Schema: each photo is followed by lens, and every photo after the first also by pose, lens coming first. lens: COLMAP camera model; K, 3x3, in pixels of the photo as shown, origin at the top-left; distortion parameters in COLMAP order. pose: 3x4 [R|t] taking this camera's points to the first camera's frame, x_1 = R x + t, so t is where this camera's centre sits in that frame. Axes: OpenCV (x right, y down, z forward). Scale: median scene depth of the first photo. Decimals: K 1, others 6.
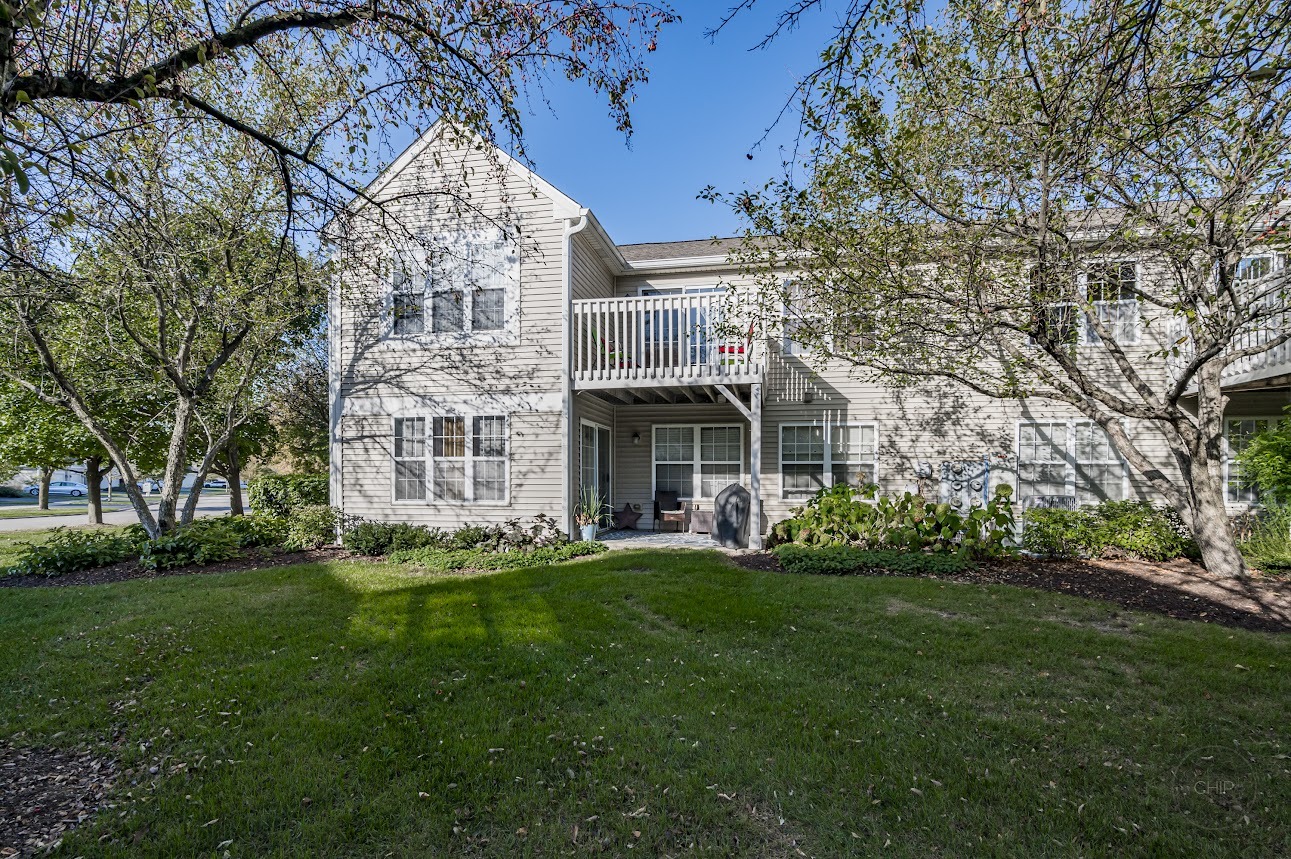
lens RADIAL K [[524.2, 0, 647.0], [0, 524.2, 478.9], [0, 0, 1]] dist [-0.001652, -0.000137]
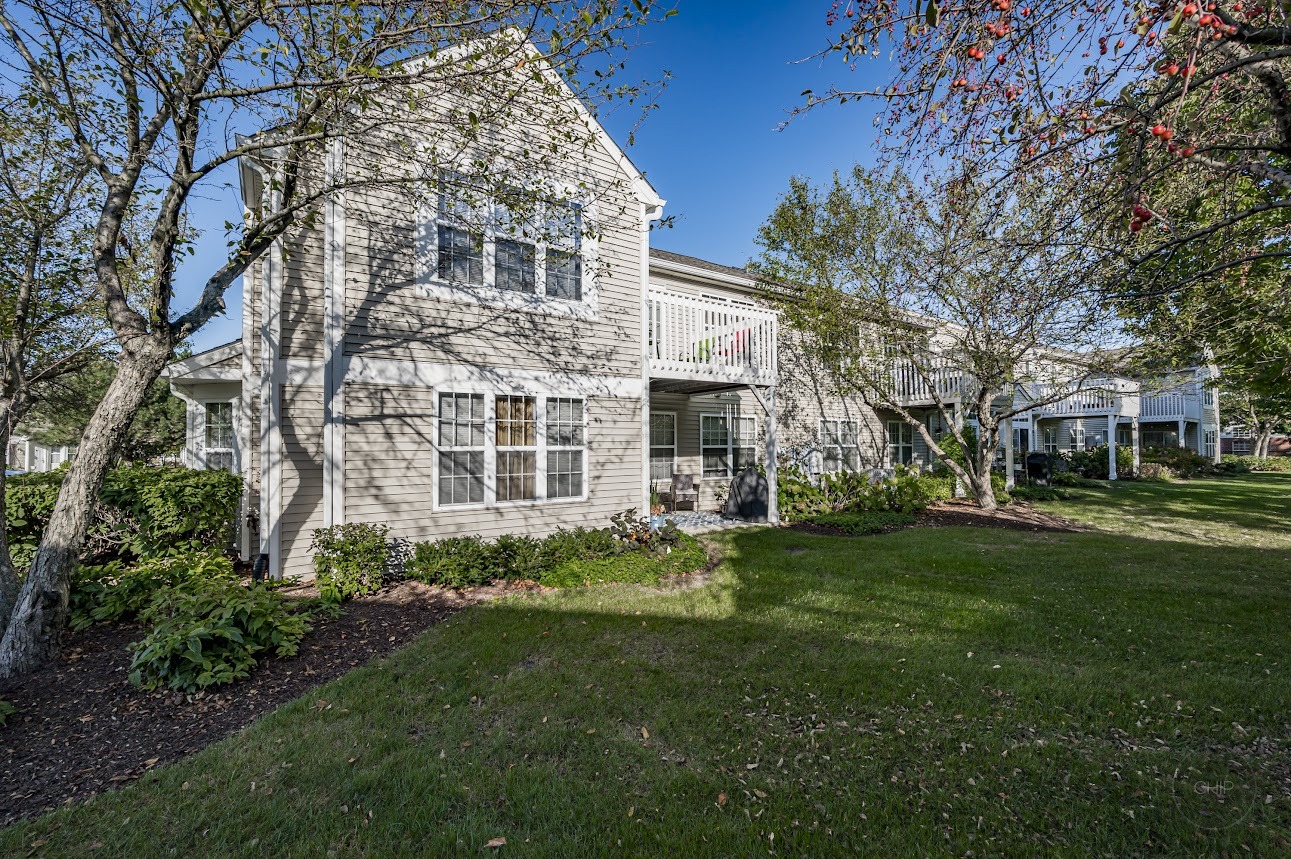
lens RADIAL K [[506.9, 0, 645.5], [0, 506.9, 429.5], [0, 0, 1]] dist [-0.000306, -0.000126]
pose [[0.746434, 0.017131, 0.665239, -0.737789], [0.009496, 0.999293, -0.036388, -0.036363], [-0.665392, 0.033479, 0.745743, 0.289224]]
